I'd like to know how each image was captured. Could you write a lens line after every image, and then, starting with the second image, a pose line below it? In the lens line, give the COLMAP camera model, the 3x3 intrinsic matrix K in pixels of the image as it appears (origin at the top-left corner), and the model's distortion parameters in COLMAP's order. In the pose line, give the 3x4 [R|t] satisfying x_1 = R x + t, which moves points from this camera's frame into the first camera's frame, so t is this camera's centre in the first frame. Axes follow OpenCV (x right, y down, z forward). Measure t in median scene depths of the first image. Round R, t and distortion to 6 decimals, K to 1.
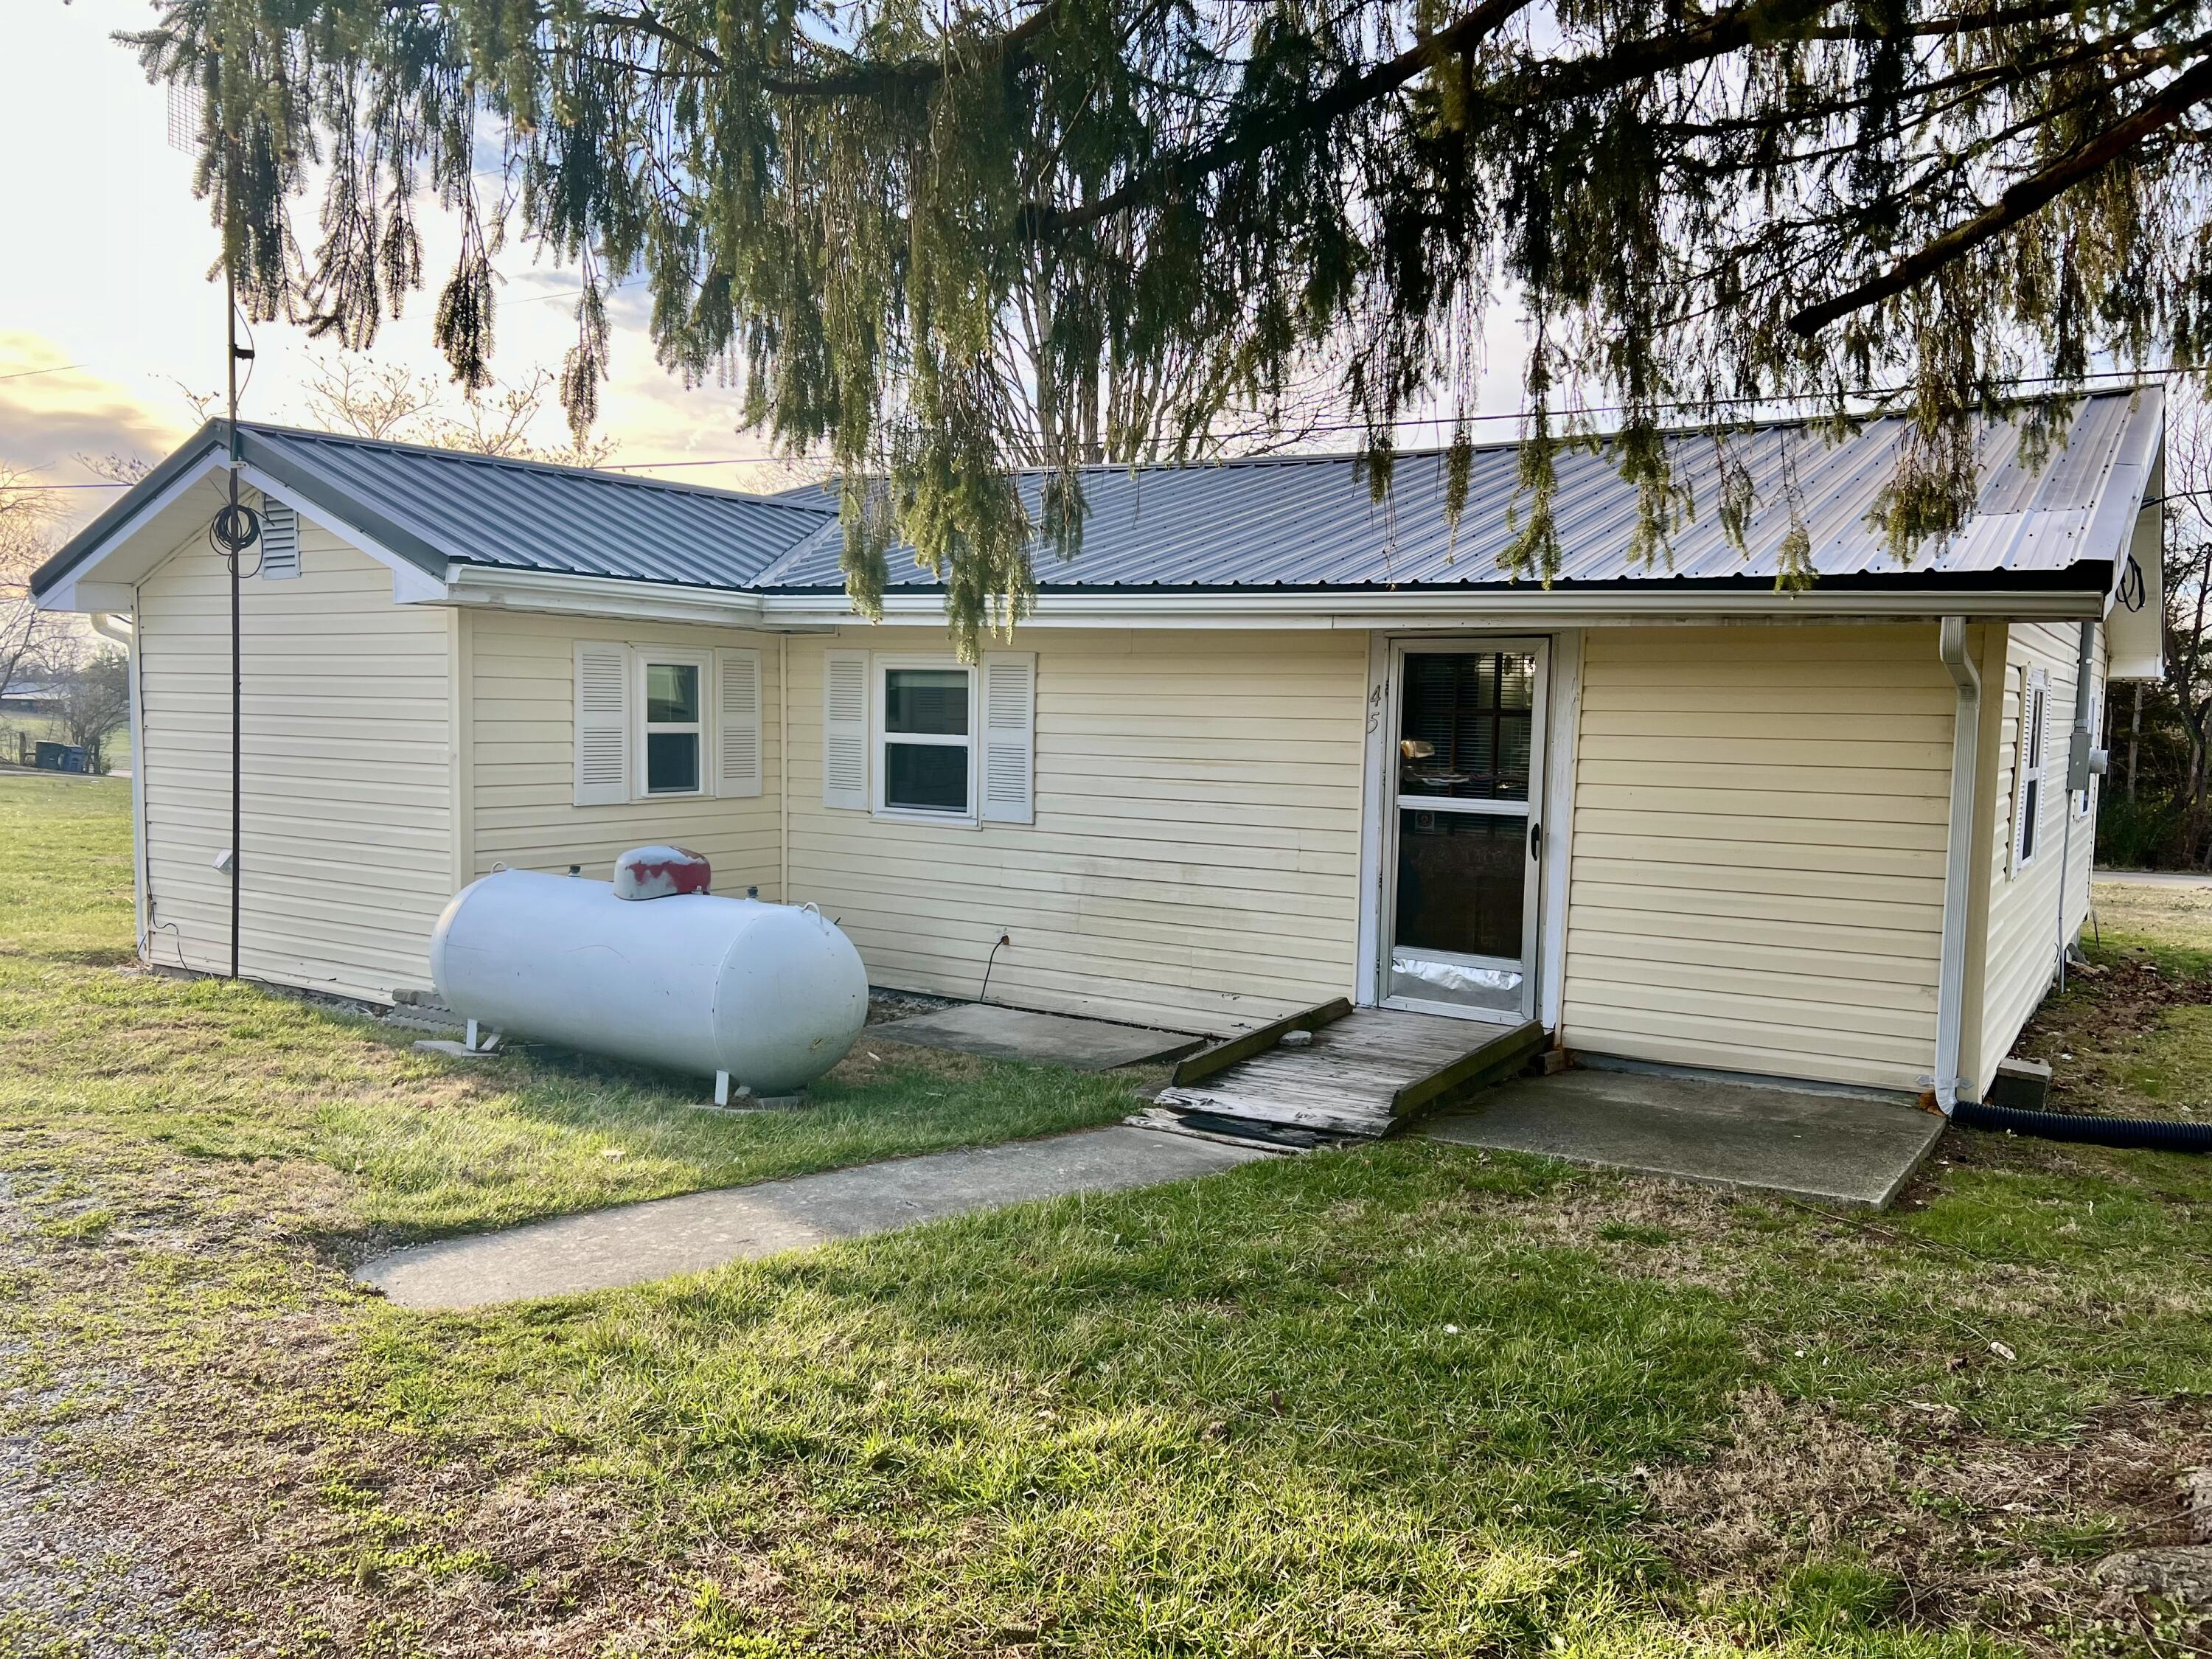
lens RADIAL K [[1670.7, 0, 1115.2], [0, 1670.7, 833.3], [0, 0, 1]] dist [0.052204, -0.045644]
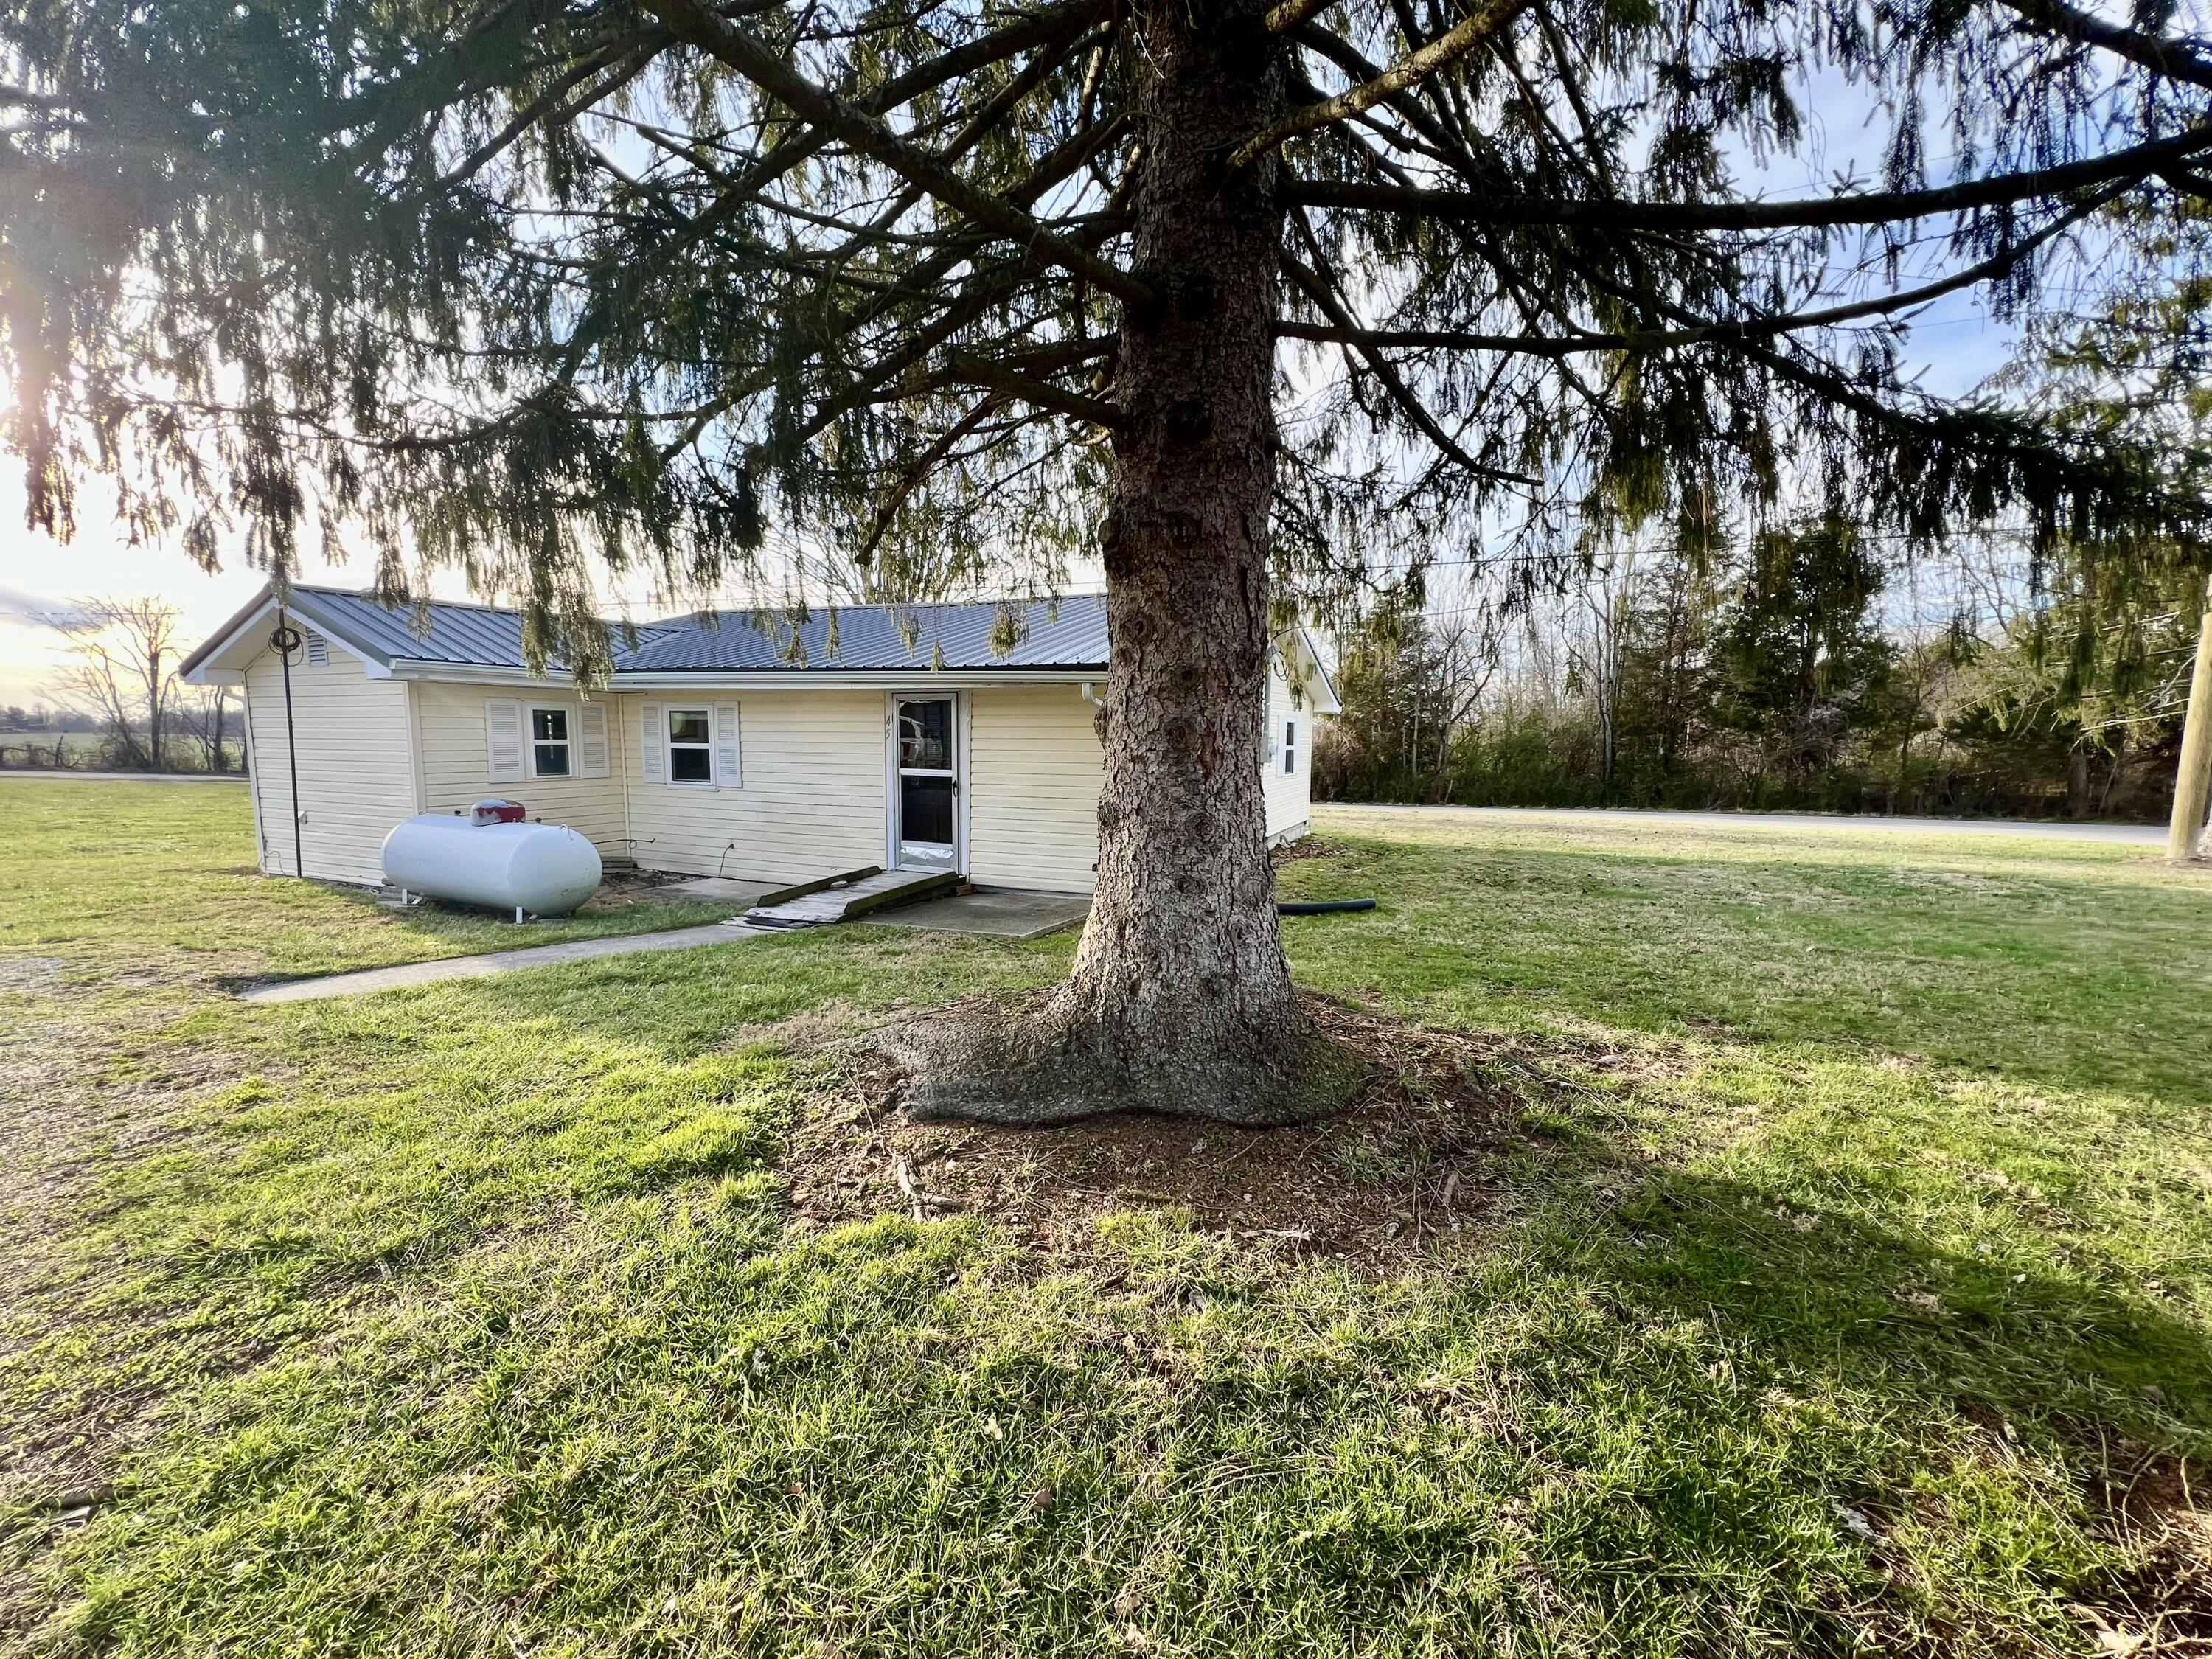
lens RADIAL K [[888.2, 0, 1098.6], [0, 888.2, 831.8], [0, 0, 1]] dist [-0.001444, 0.001052]
pose [[0.988154, -0.029855, 0.150531, 0.273528], [0.024552, 0.999015, 0.036961, 0.024033], [-0.151486, -0.032828, 0.987914, -0.158838]]
